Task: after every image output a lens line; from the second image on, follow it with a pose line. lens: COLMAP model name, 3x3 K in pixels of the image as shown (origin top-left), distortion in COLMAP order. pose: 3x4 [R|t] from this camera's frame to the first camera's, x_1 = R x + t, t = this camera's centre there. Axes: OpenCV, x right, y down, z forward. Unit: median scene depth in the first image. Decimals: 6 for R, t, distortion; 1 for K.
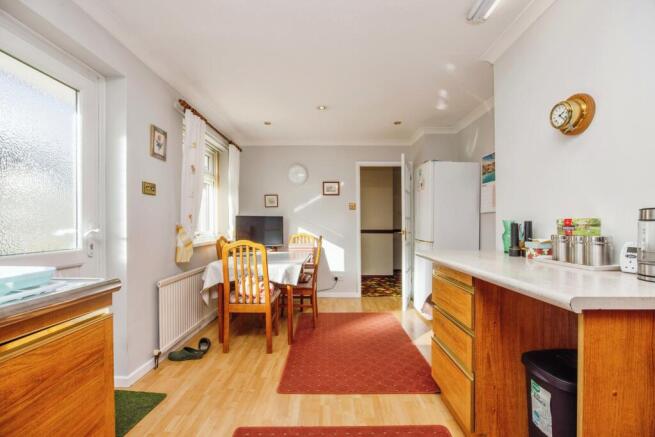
lens RADIAL K [[284.0, 0, 327.8], [0, 284.0, 220.2], [0, 0, 1]] dist [-0.013366, 0.004223]
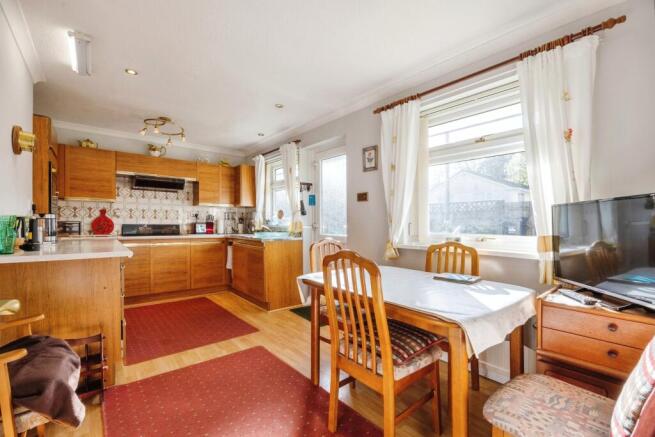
lens RADIAL K [[284.0, 0, 324.6], [0, 284.0, 224.7], [0, 0, 1]] dist [-0.013366, 0.004223]
pose [[-0.756022, 0.004104, -0.654533, 0.518836], [-0.000250, 0.999978, 0.006558, 0.021172], [0.654546, 0.005121, -0.756005, 2.417357]]
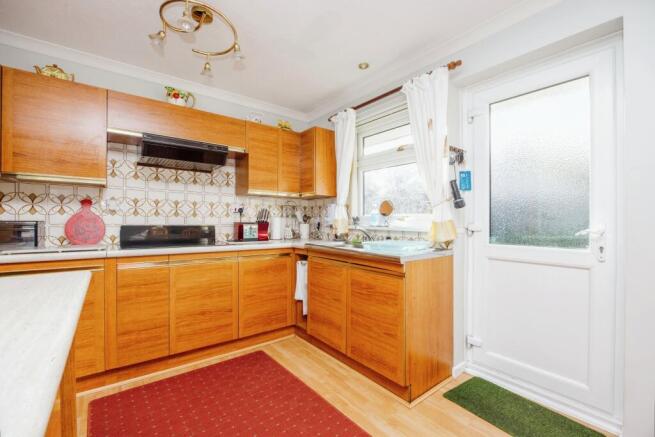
lens RADIAL K [[284.0, 0, 324.8], [0, 284.0, 220.7], [0, 0, 1]] dist [-0.013366, 0.004223]
pose [[-0.774007, -0.000358, -0.633177, 0.356283], [0.001086, 0.999998, -0.001893, 0.014439], [0.633177, -0.002153, -0.774004, 1.213758]]
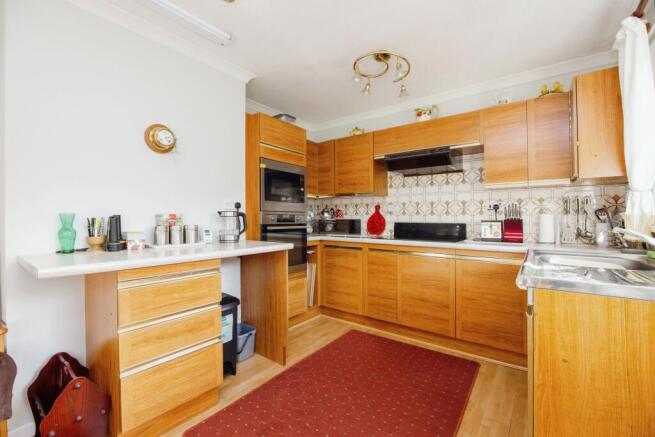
lens RADIAL K [[284.0, 0, 330.6], [0, 284.0, 220.7], [0, 0, 1]] dist [-0.013366, 0.004223]
pose [[-0.812585, 0.001054, 0.582841, -0.472013], [0.000199, 0.999999, -0.001531, 0.024124], [-0.582842, -0.001128, -0.812584, 1.327235]]
